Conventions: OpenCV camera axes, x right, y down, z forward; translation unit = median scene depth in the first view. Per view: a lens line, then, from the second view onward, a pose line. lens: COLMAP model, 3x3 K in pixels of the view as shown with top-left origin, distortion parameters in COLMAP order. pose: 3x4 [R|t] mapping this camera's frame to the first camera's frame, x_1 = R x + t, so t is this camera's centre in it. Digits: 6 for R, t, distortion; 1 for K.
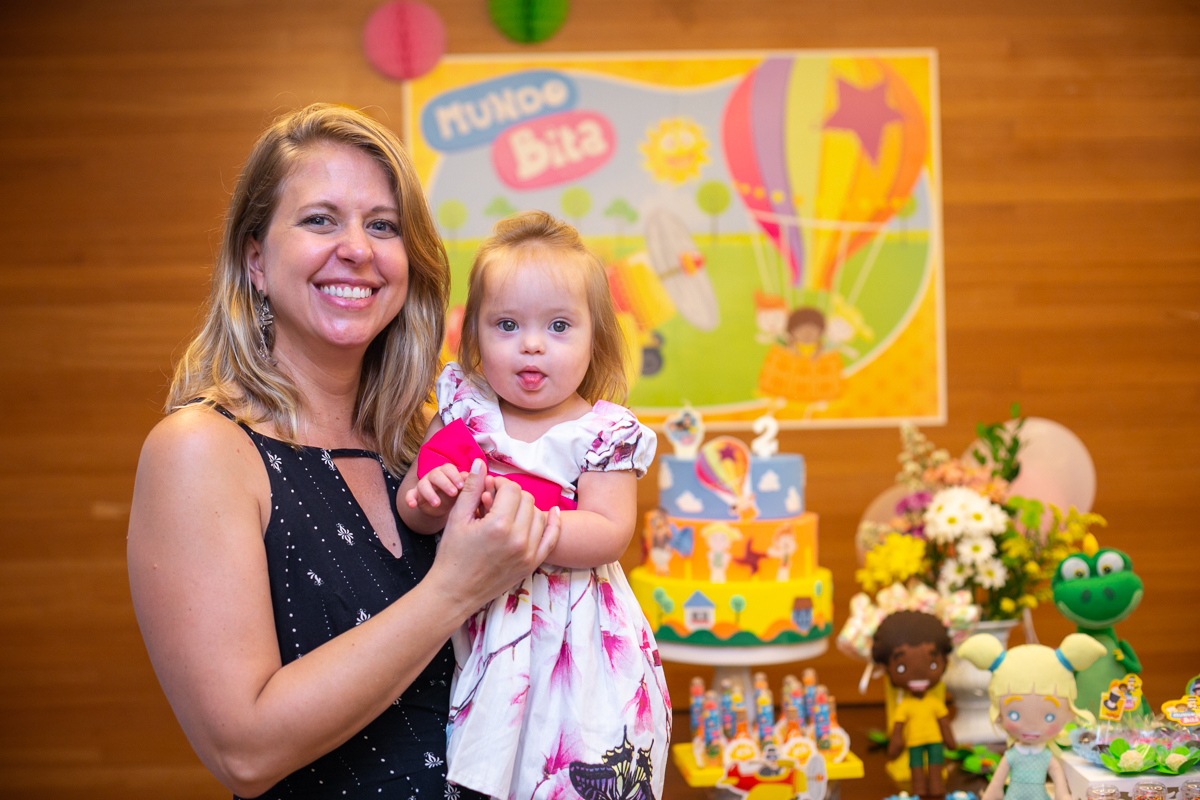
lens RADIAL K [[1610.5, 0, 604.0], [0, 1610.5, 397.0], [0, 0, 1]] dist [-0.123516, 0.026009]
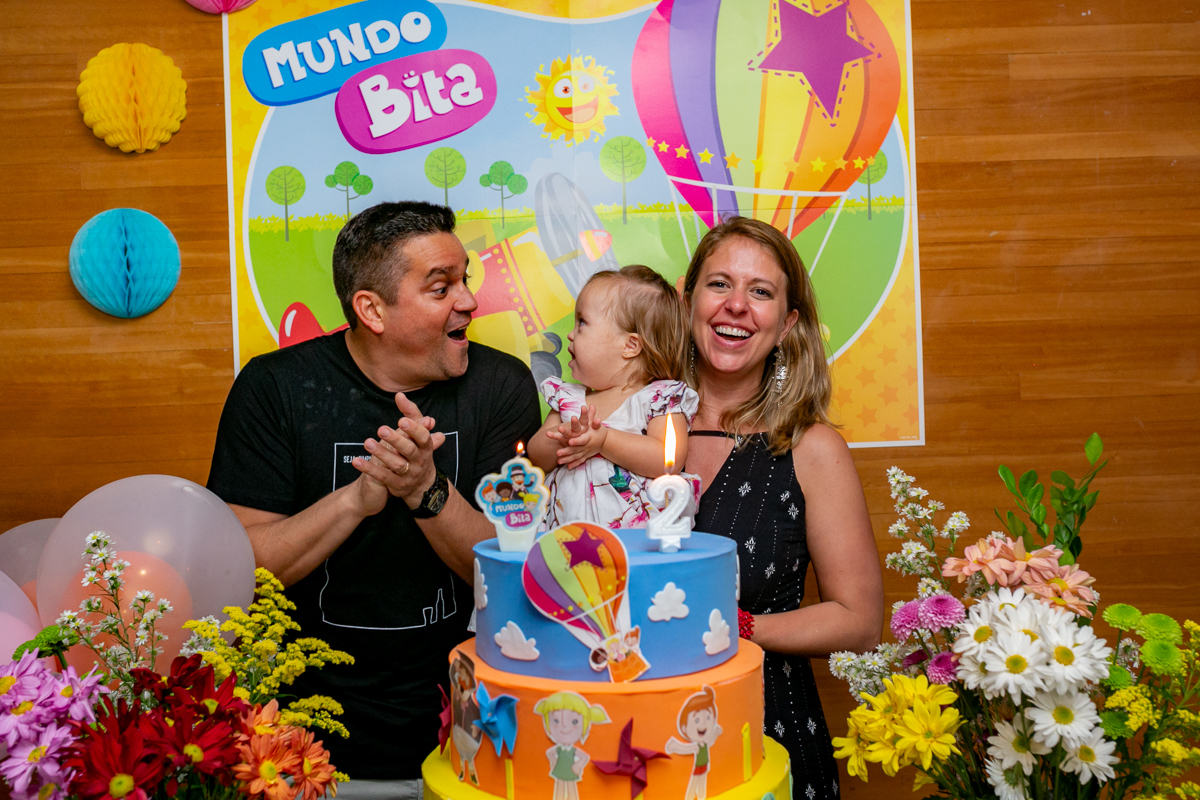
lens RADIAL K [[1102.4, 0, 603.4], [0, 1102.4, 403.0], [0, 0, 1]] dist [-0.040239, 0.026306]
pose [[0.999906, -0.011349, -0.007739, 0.063746], [0.011386, 0.999923, 0.004847, -0.009562], [0.007683, -0.004935, 0.999958, 0.484267]]
